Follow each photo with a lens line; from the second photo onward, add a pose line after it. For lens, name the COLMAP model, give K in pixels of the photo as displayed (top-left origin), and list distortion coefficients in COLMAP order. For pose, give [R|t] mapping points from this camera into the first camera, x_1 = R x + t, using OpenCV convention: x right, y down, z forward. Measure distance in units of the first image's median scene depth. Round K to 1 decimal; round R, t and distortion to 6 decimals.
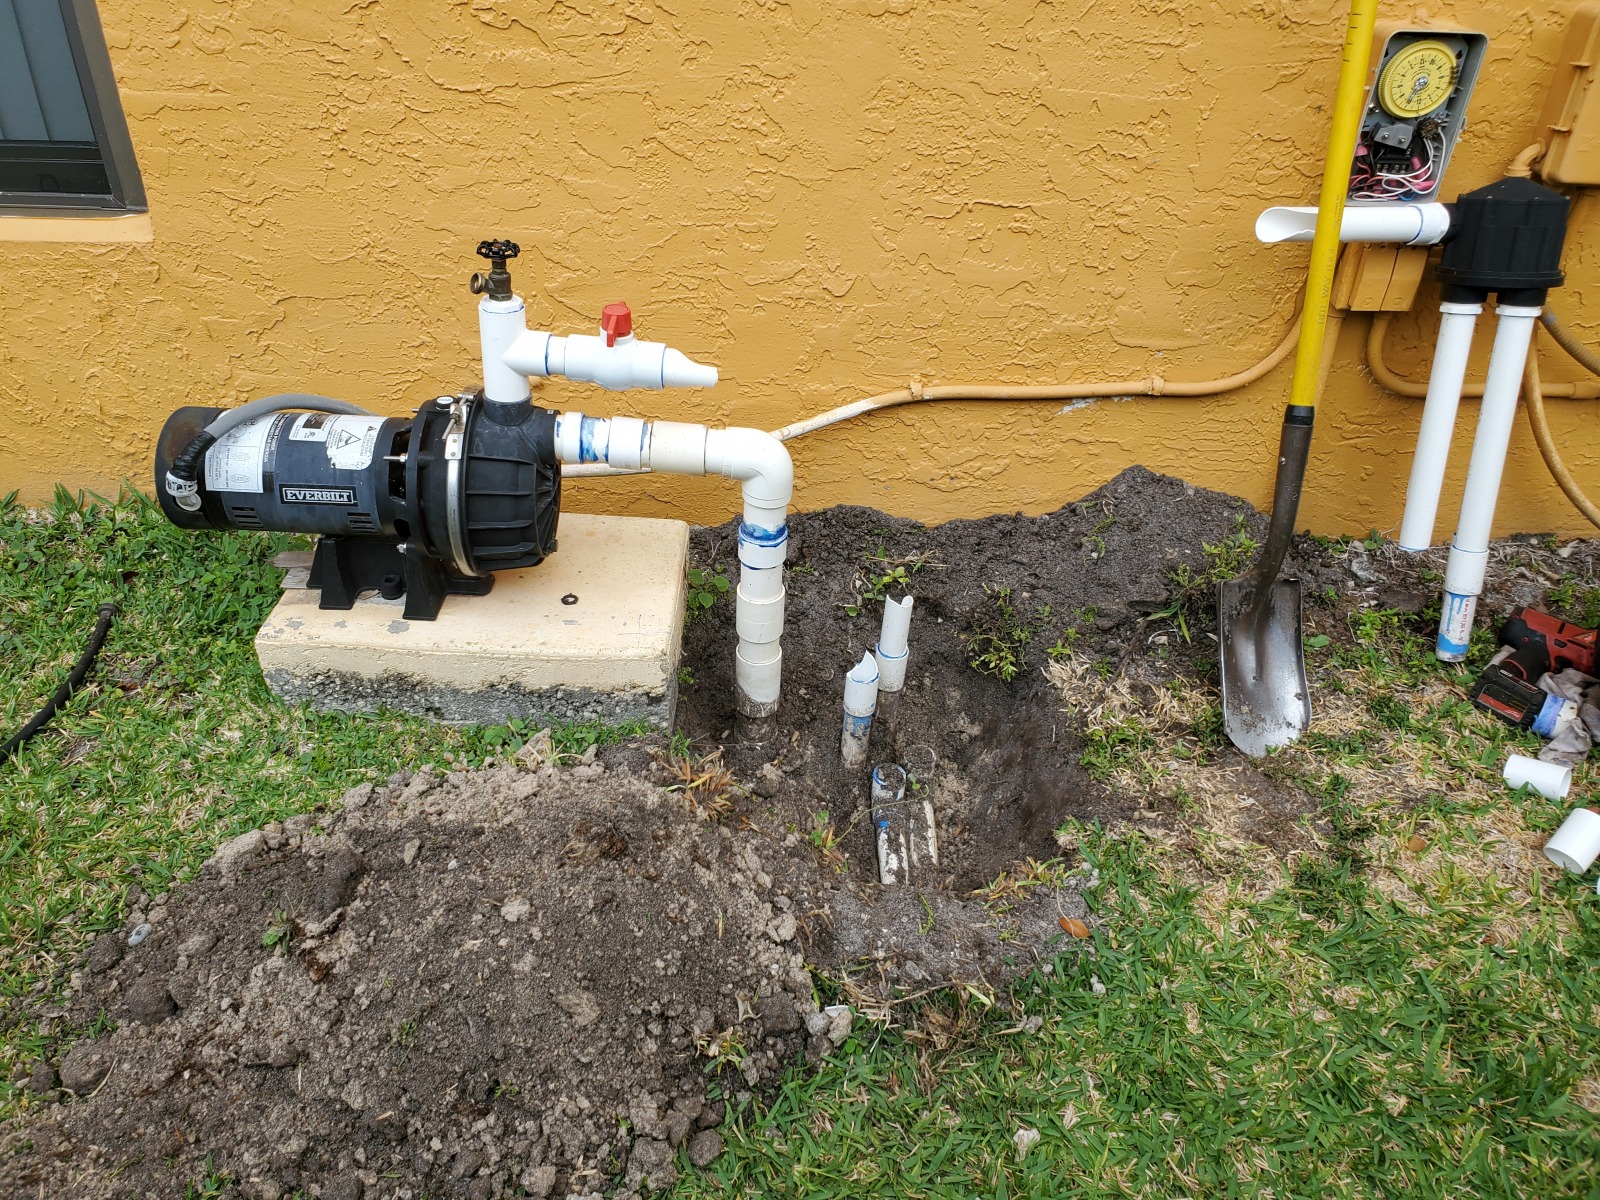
lens RADIAL K [[1149.3, 0, 800.0], [0, 1149.3, 600.0], [0, 0, 1]] dist [0.003690, -0.001136]
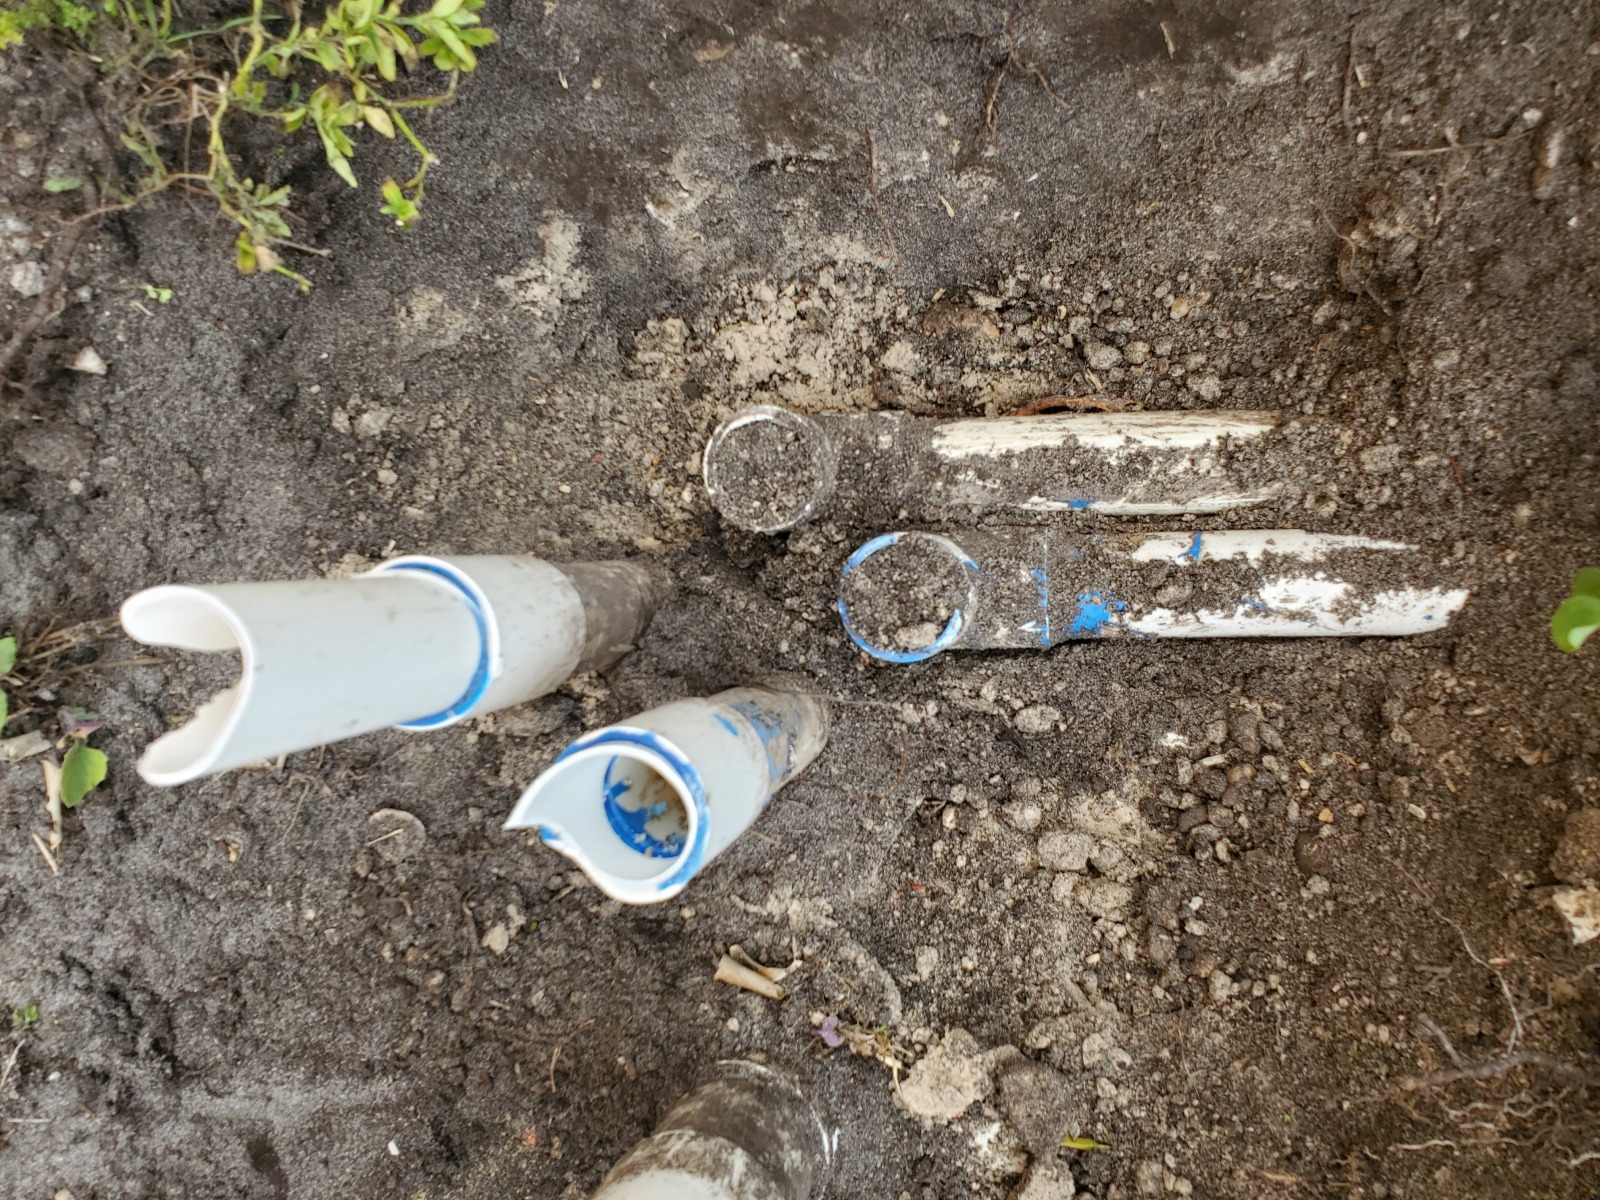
lens RADIAL K [[1149.3, 0, 800.0], [0, 1149.3, 600.0], [0, 0, 1]] dist [0.003690, -0.001136]
pose [[-0.037000, -0.993342, -0.109096, 0.105275], [0.753479, -0.099443, 0.649908, -0.026693], [-0.656430, -0.058155, 0.752142, 0.823059]]
